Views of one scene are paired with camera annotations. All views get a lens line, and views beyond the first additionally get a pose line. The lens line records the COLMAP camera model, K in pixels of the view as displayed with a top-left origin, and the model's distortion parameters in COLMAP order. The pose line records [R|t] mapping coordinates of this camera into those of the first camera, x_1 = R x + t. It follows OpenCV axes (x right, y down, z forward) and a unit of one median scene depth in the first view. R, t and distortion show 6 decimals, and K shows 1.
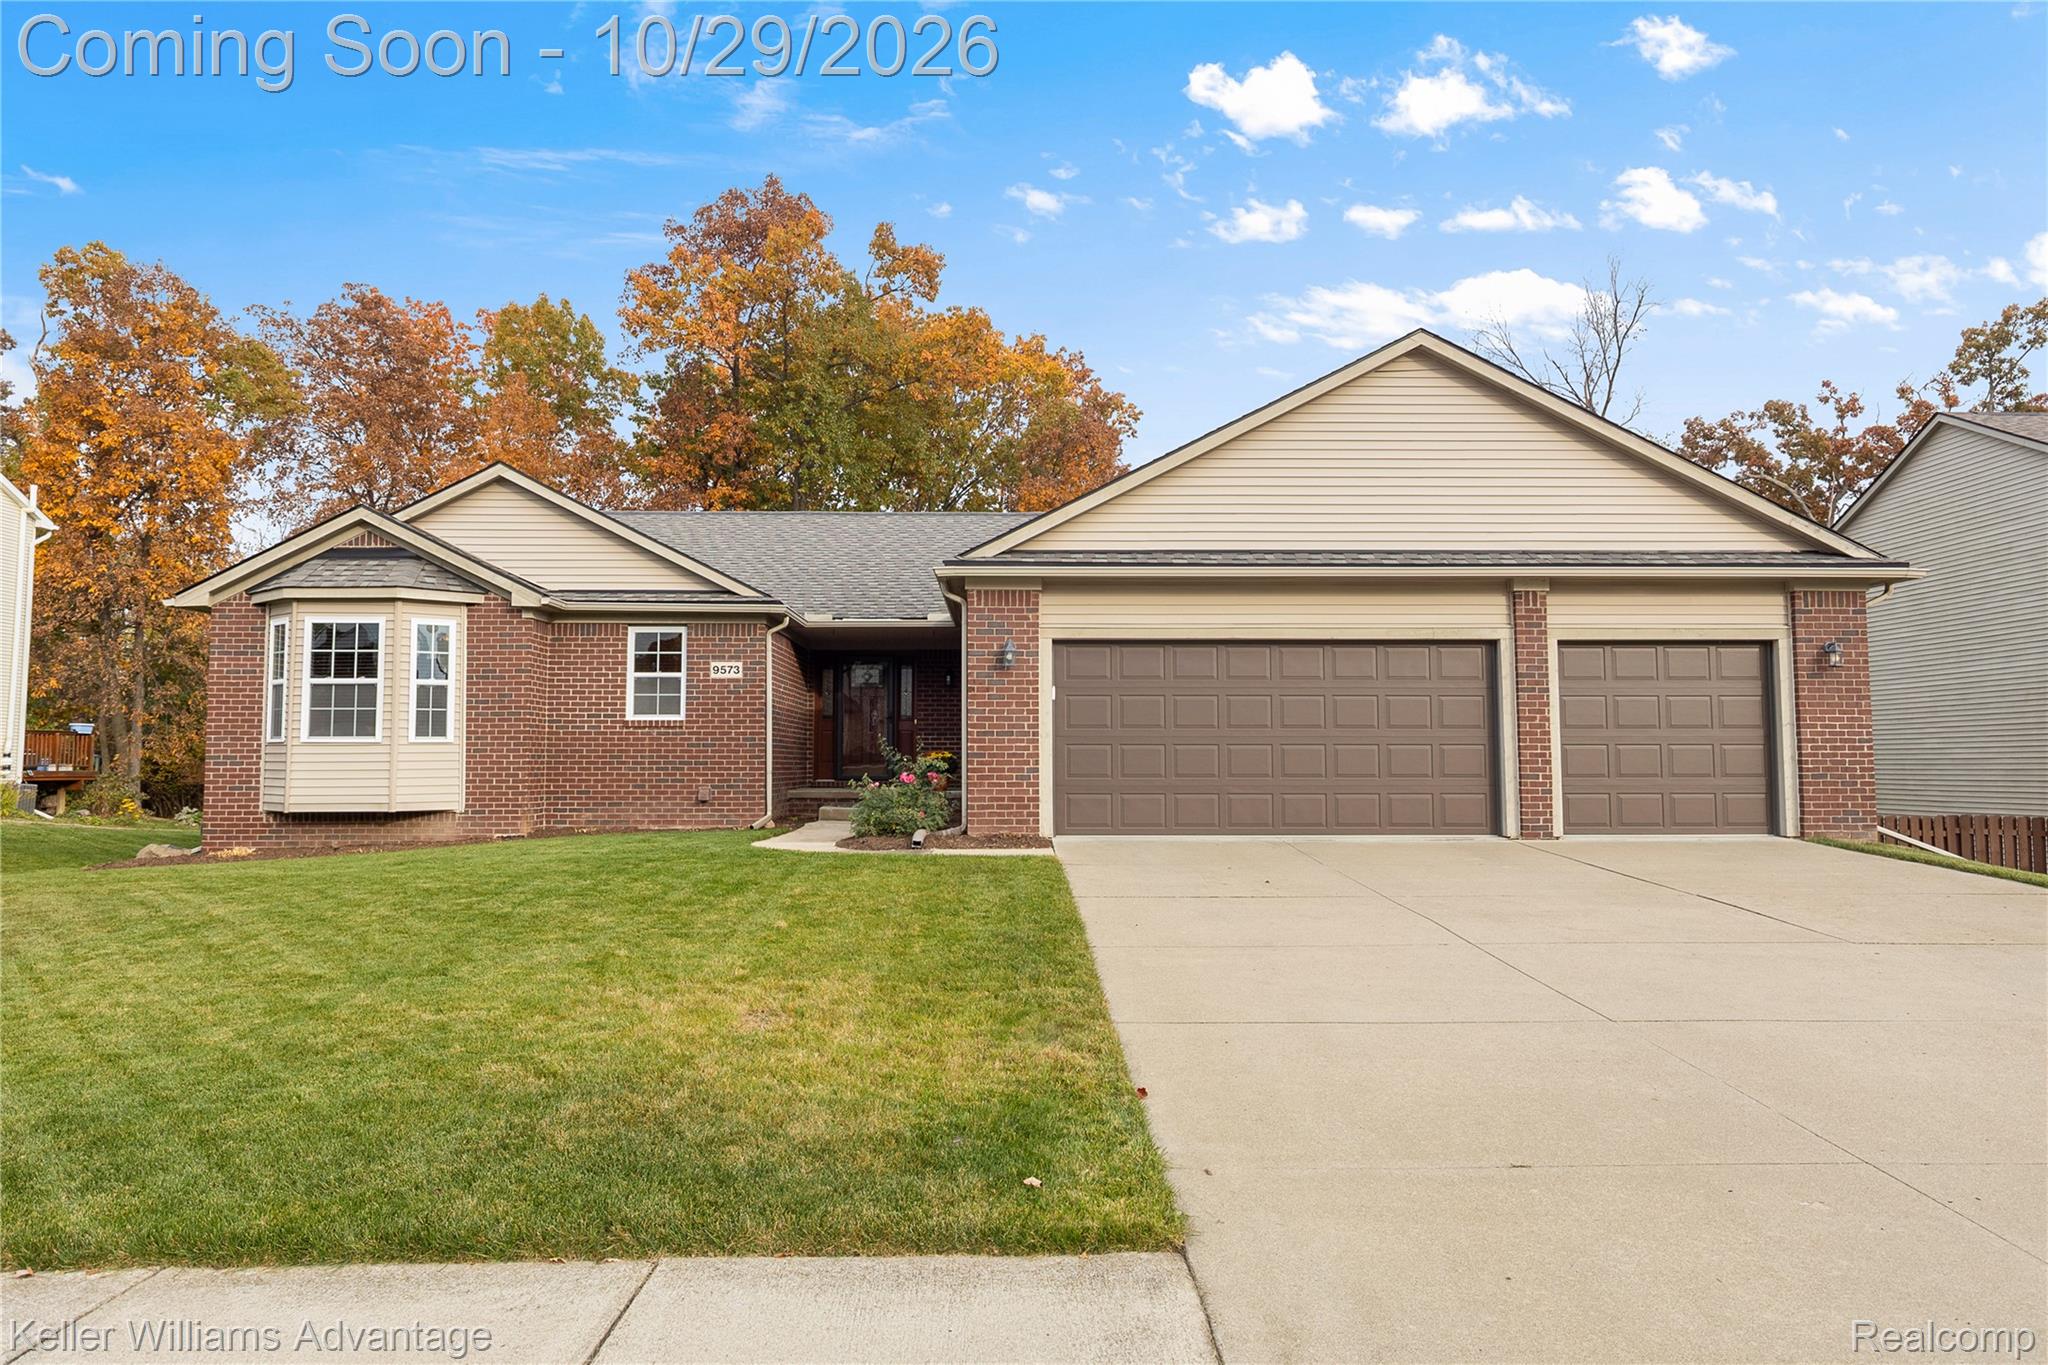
lens RADIAL K [[1272.2, 0, 1030.1], [0, 1272.2, 682.1], [0, 0, 1]] dist [-0.006096, -0.001462]
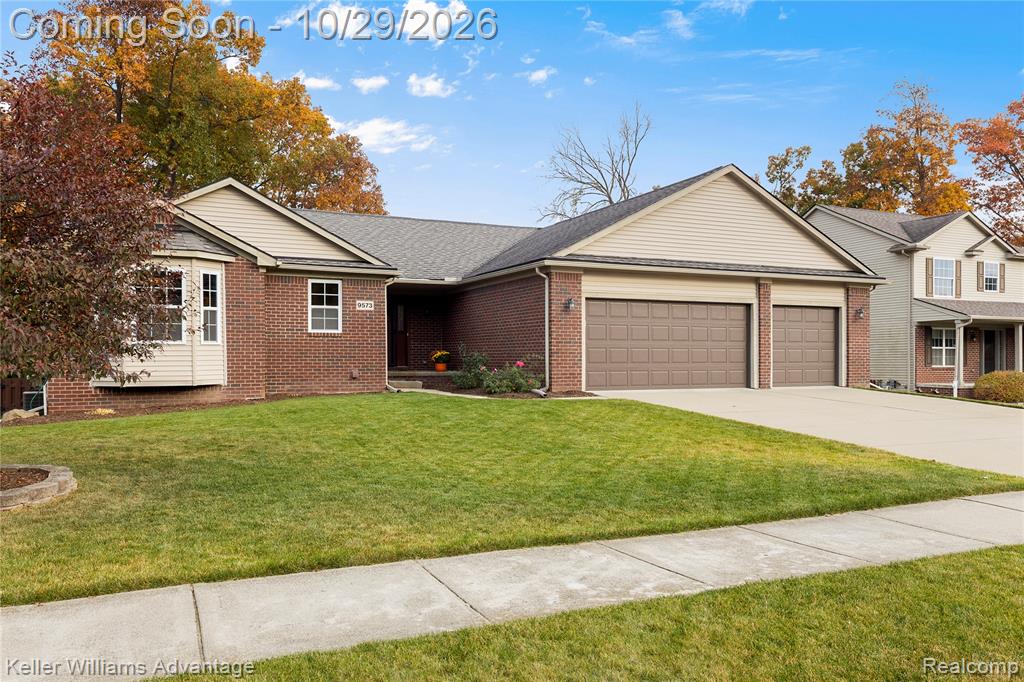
lens RADIAL K [[767.5, 0, 515.4], [0, 767.5, 363.9], [0, 0, 1]] dist [0.004819, 0.001901]
pose [[0.912868, -0.003202, 0.408242, -0.522086], [-0.025835, 0.997512, 0.065592, -0.003791], [-0.407436, -0.070424, 0.910514, -0.090951]]
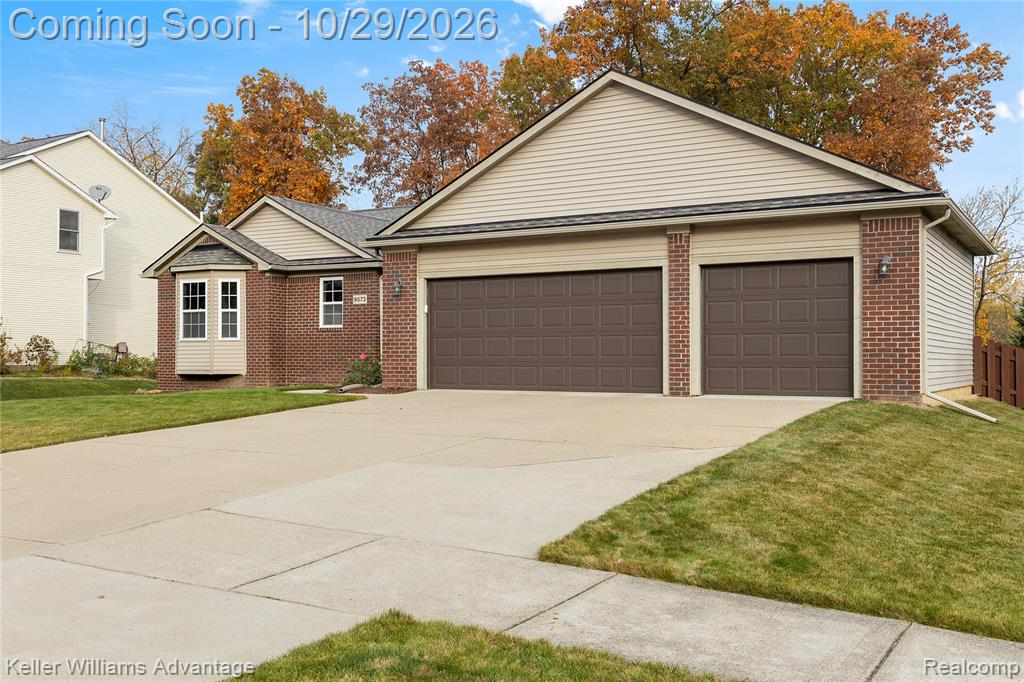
lens RADIAL K [[982.7, 0, 514.6], [0, 982.7, 350.4], [0, 0, 1]] dist [0.026644, 0.000000]
pose [[0.855321, -0.003398, -0.518088, 0.725280], [0.030987, 0.998524, 0.044607, 0.007926], [0.517172, -0.054207, 0.854163, -0.097906]]
